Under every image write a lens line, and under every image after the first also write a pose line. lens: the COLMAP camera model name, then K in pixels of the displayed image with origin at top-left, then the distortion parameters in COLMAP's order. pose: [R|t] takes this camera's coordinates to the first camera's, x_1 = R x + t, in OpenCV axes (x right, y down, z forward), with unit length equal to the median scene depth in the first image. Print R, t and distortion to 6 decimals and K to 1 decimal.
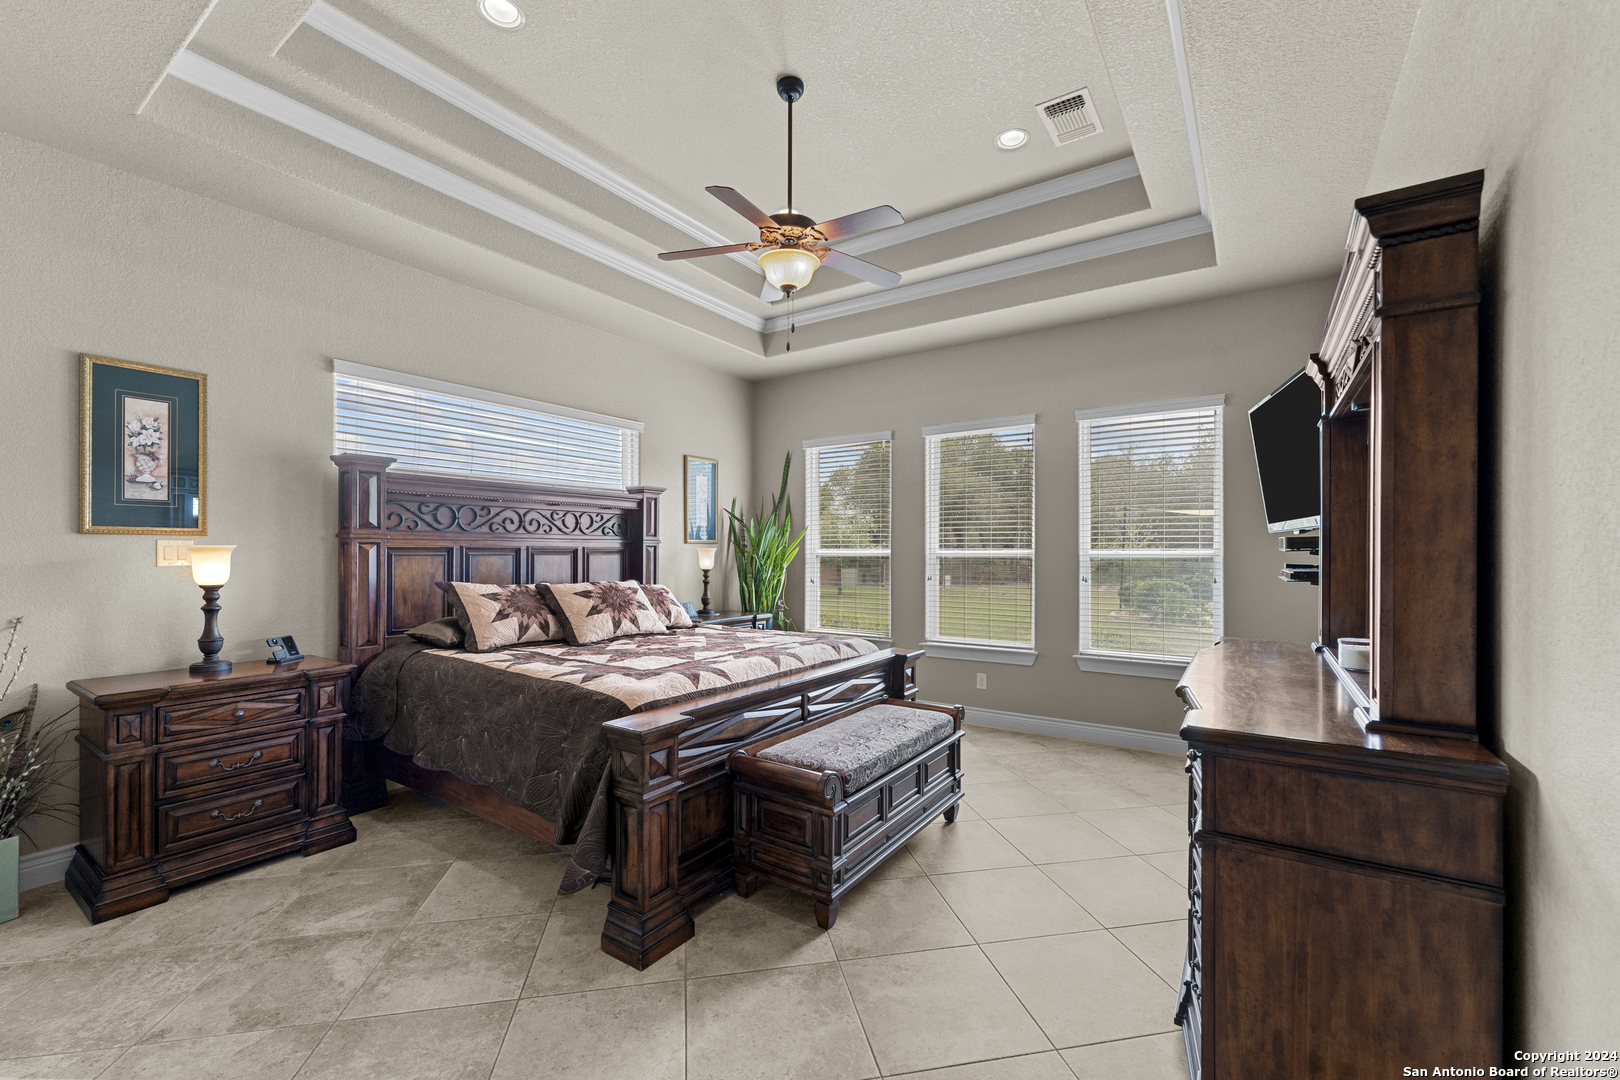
lens RADIAL K [[655.3, 0, 817.3], [0, 655.3, 546.5], [0, 0, 1]] dist [0.002579, 0.000383]
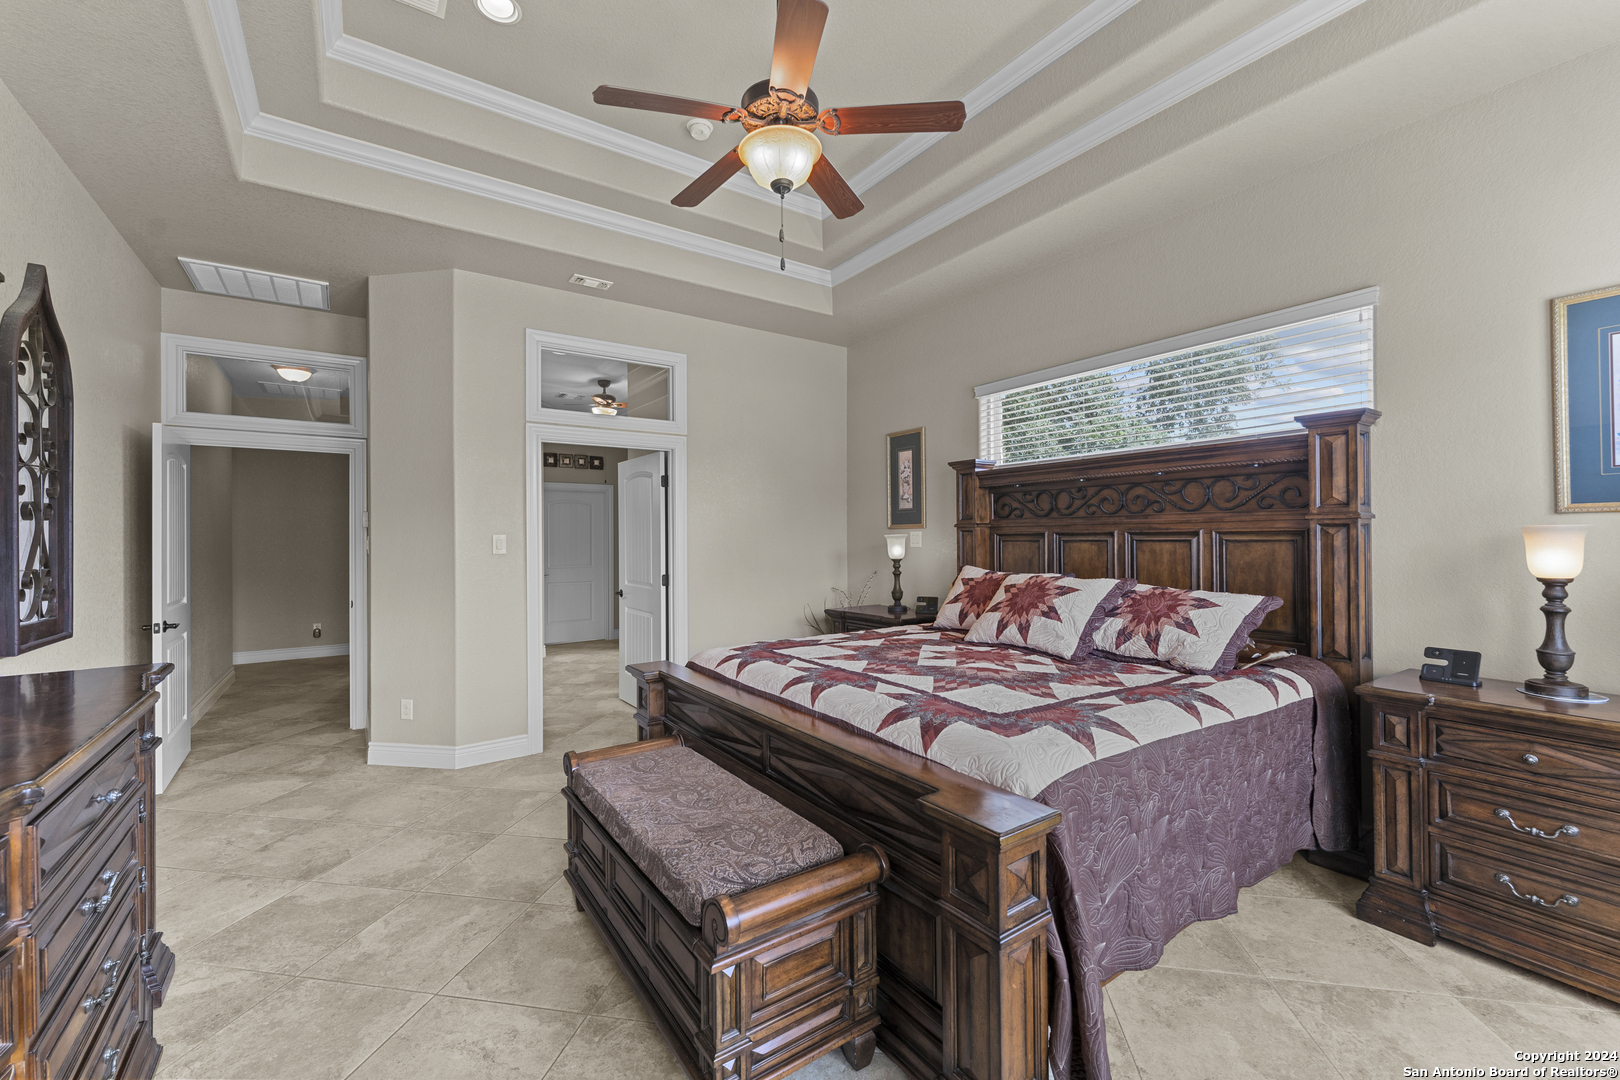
lens RADIAL K [[642.2, 0, 805.6], [0, 642.2, 541.2], [0, 0, 1]] dist [0.001218, 0.000110]
pose [[-0.357415, 0.009390, -0.933898, 0.644705], [0.015431, 0.999872, 0.004148, 0.004180], [0.933818, -0.012929, -0.357515, 1.325281]]
